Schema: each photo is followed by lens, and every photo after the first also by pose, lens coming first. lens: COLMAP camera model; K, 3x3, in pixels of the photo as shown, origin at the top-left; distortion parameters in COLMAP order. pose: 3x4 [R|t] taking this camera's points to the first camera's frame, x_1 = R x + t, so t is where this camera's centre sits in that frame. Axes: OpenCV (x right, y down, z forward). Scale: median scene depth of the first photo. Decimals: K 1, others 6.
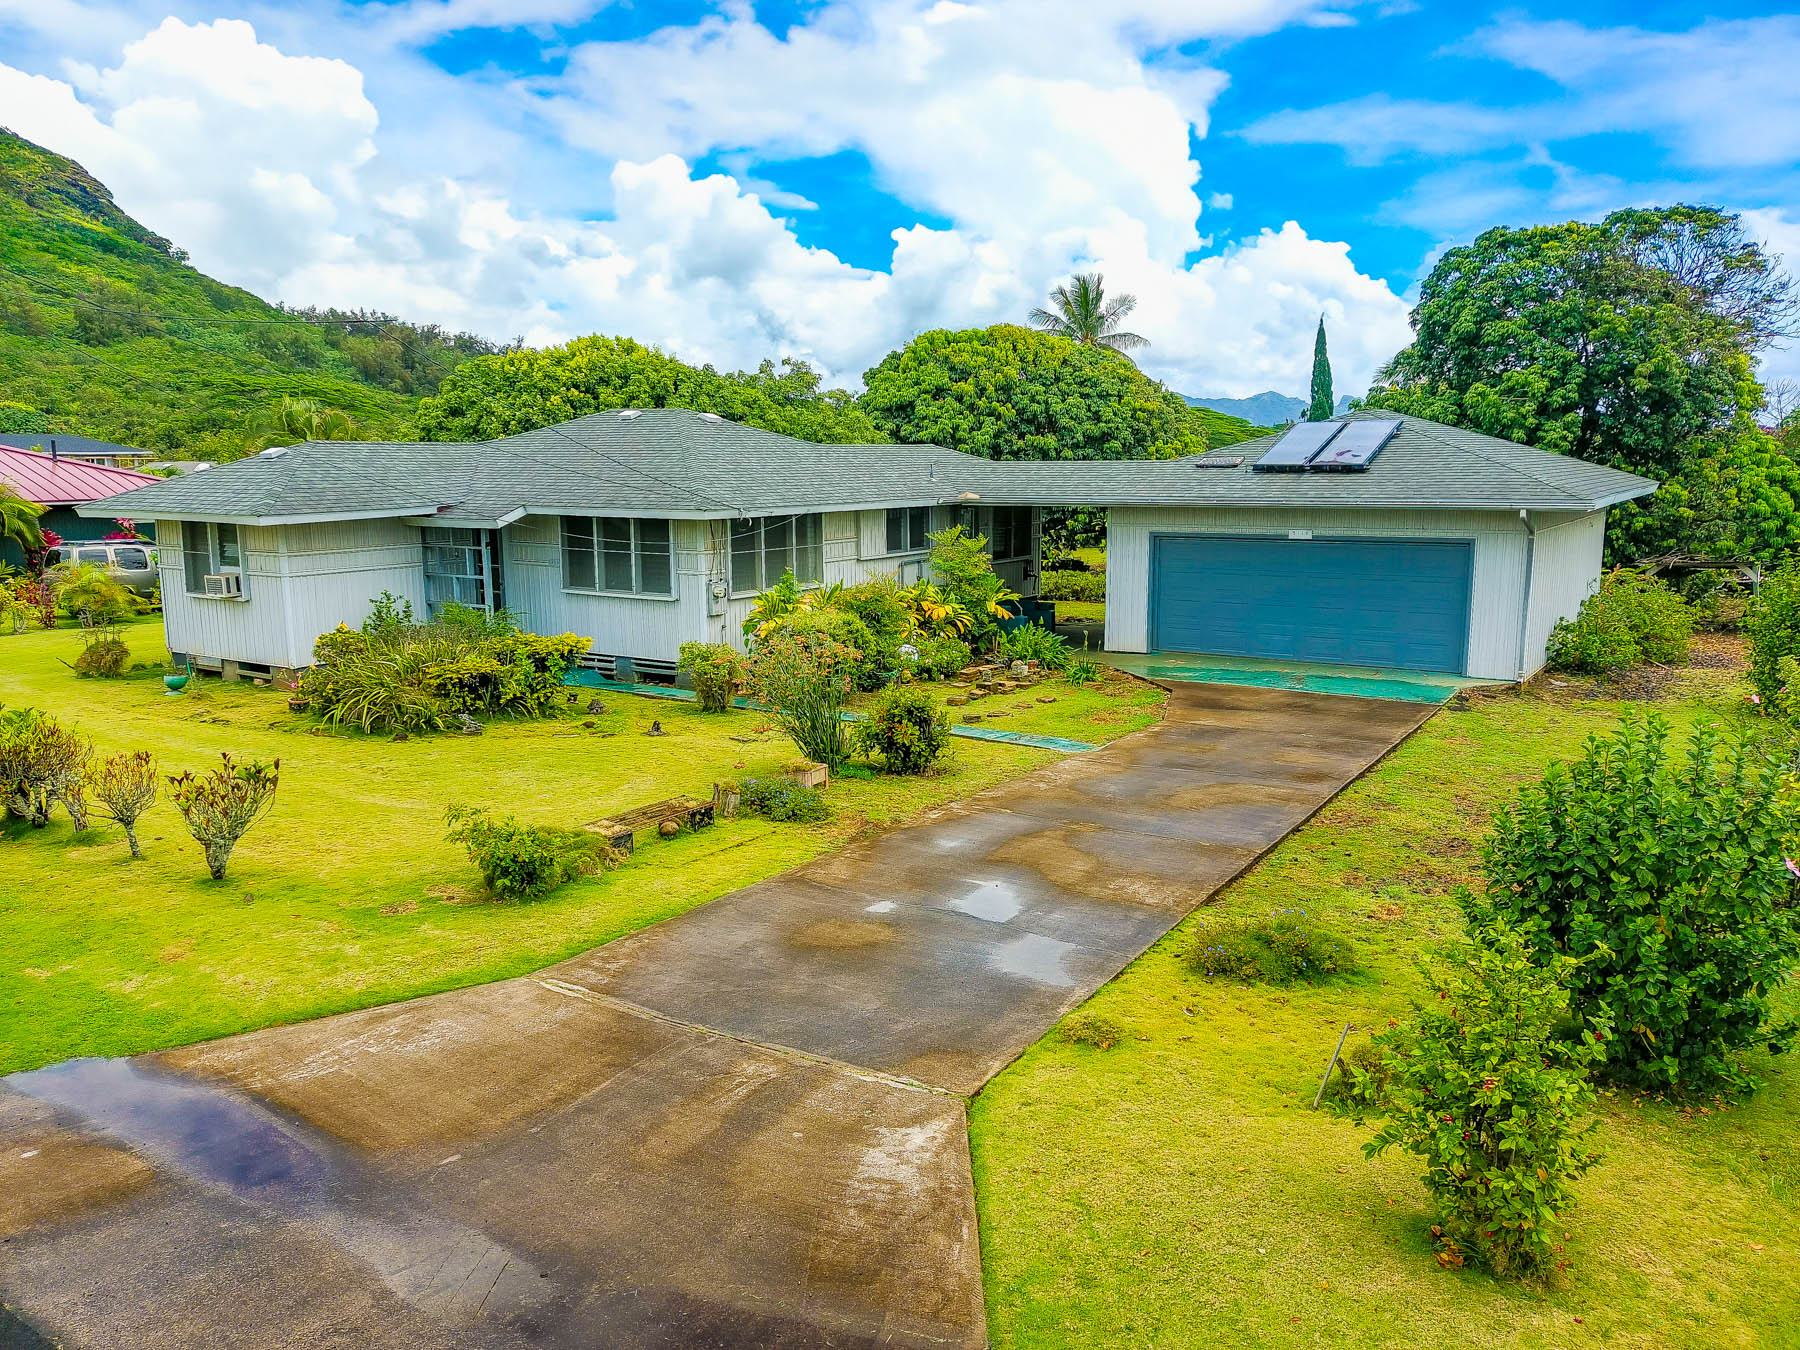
lens RADIAL K [[1336.7, 0, 900.0], [0, 1336.7, 675.0], [0, 0, 1]] dist [0.004019, -0.001380]
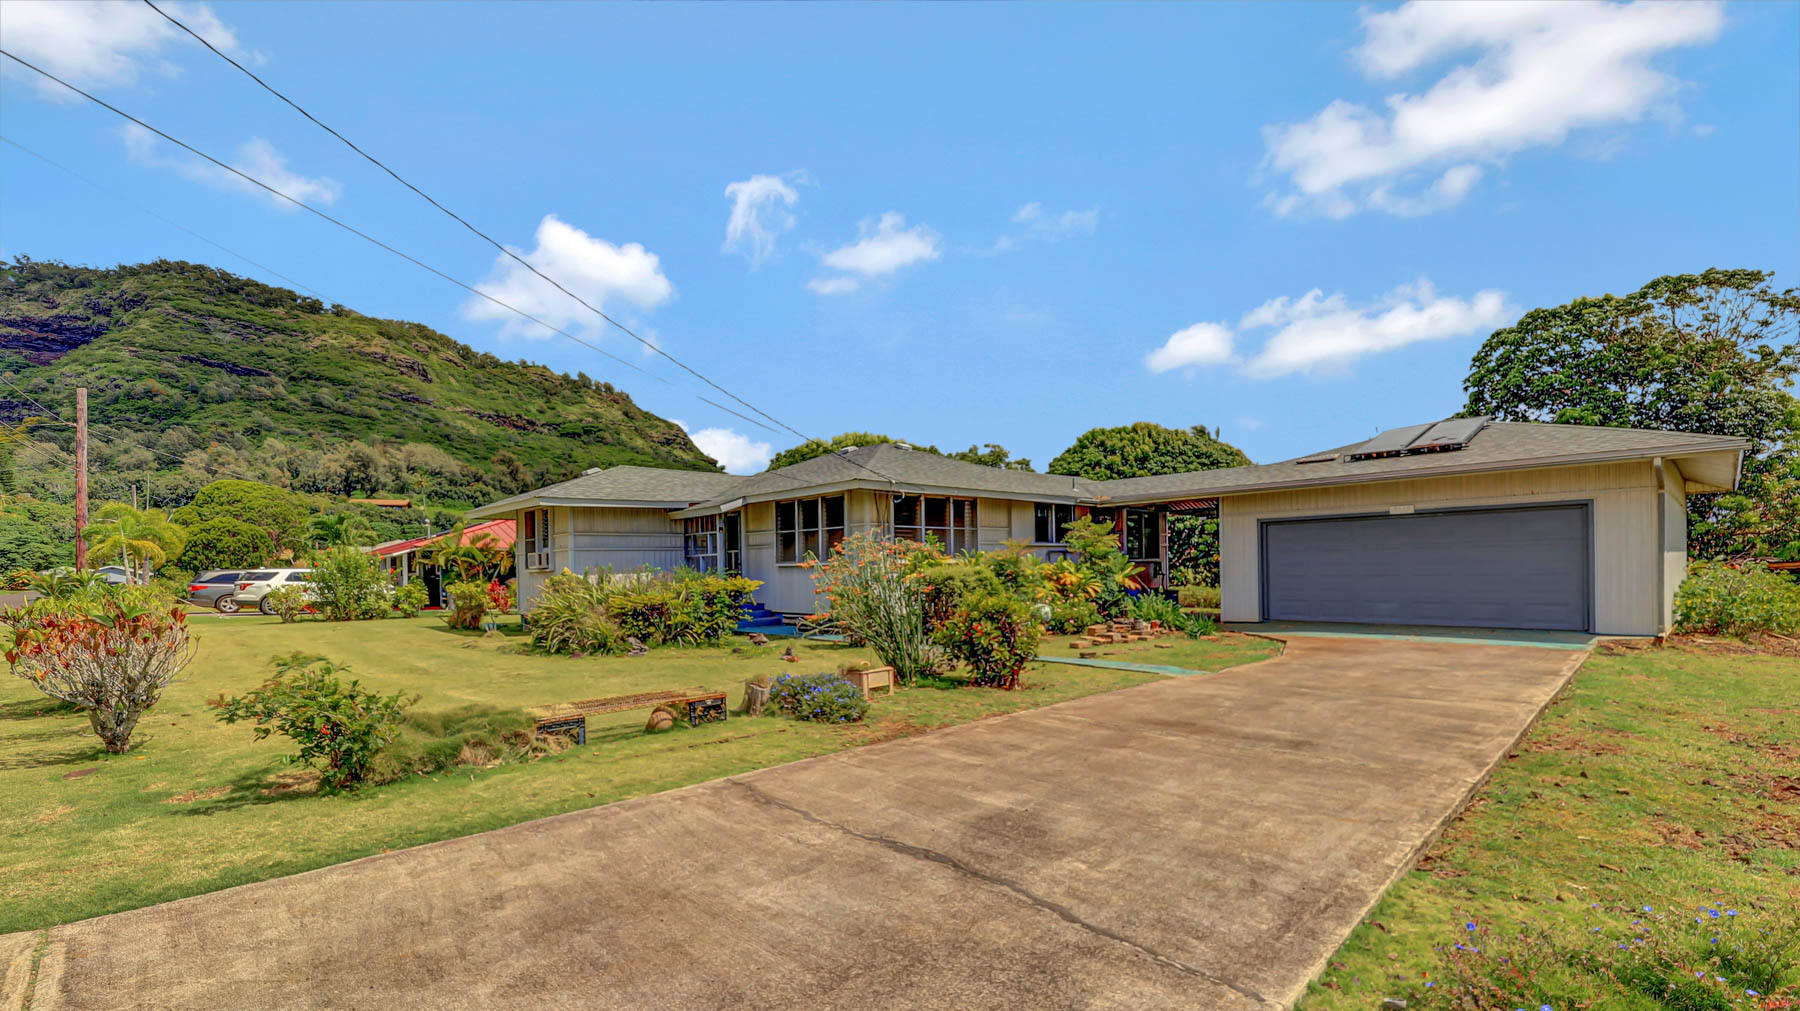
lens RADIAL K [[755.8, 0, 925.7], [0, 755.8, 566.8], [0, 0, 1]] dist [-0.000639, -0.000022]
pose [[0.974265, -0.017152, -0.224753, 0.053479], [-0.019151, 0.987197, -0.158354, 0.051159], [0.224591, 0.158583, 0.961462, 0.317615]]
